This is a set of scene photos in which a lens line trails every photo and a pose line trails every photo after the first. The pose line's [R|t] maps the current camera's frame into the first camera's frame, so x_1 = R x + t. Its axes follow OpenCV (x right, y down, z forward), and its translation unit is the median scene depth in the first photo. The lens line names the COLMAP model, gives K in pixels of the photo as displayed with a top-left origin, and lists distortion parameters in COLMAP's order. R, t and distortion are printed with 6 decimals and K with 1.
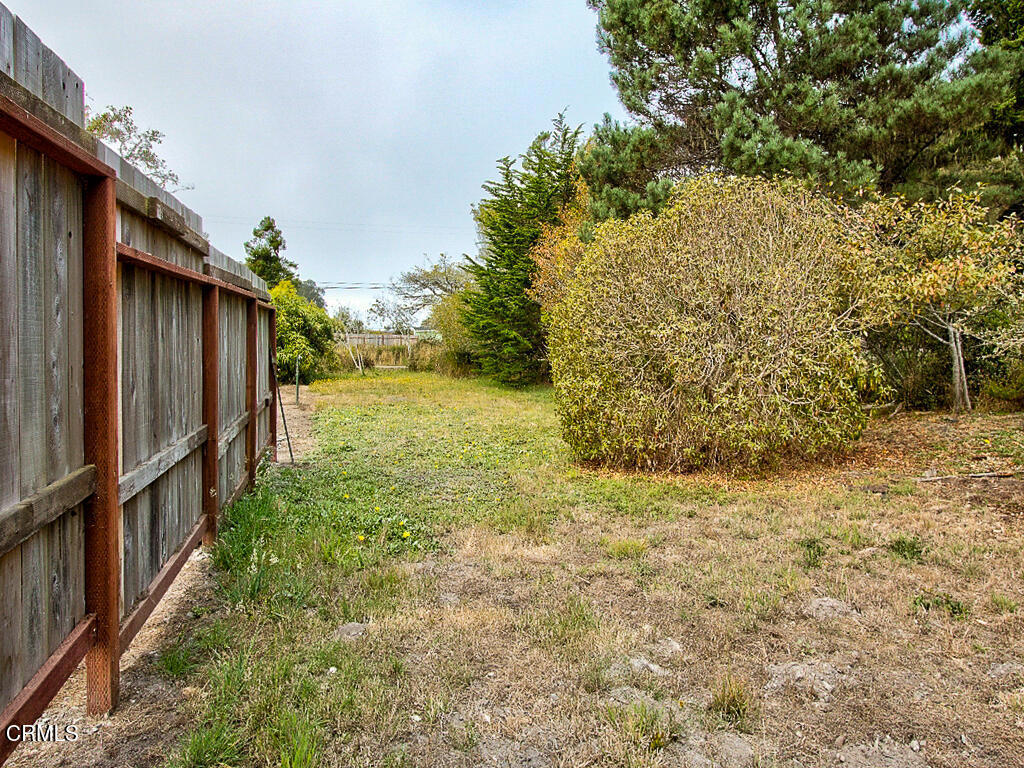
lens RADIAL K [[644.4, 0, 512.5], [0, 644.4, 380.8], [0, 0, 1]] dist [-0.000102, 0.000042]
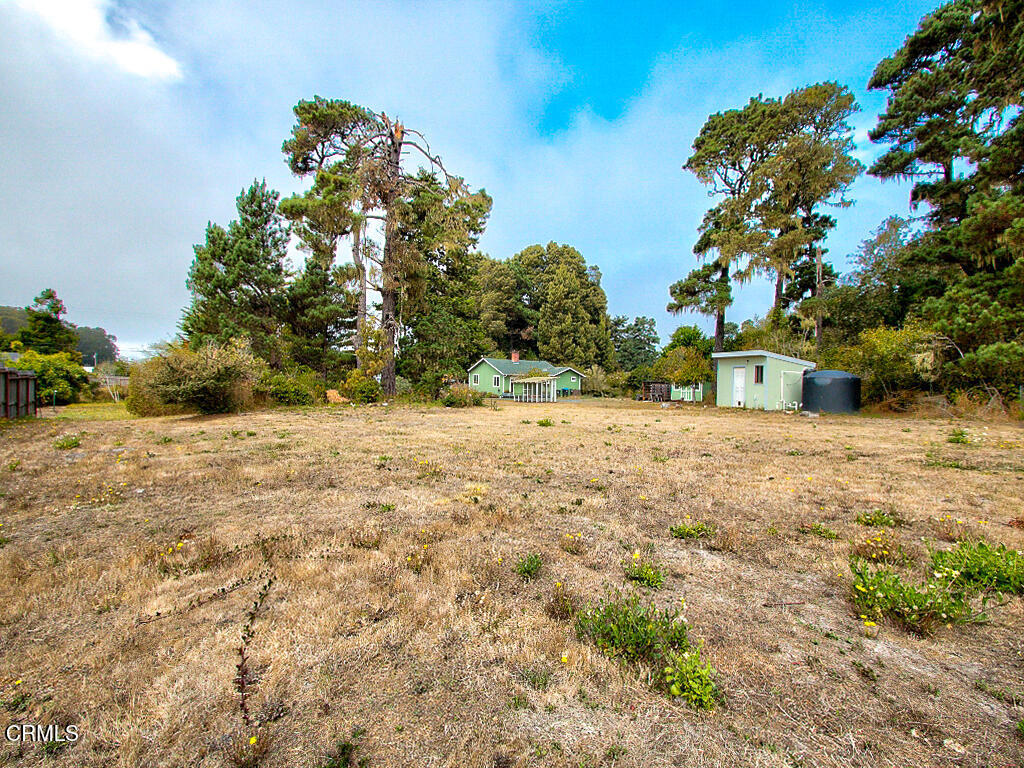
lens RADIAL K [[462.0, 0, 511.8], [0, 462.0, 385.6], [0, 0, 1]] dist [0.001066, 0.000068]
pose [[0.913570, -0.008407, 0.406594, 0.107545], [0.027402, 0.998787, -0.040916, 0.012100], [-0.405757, 0.048521, 0.912692, -0.260594]]
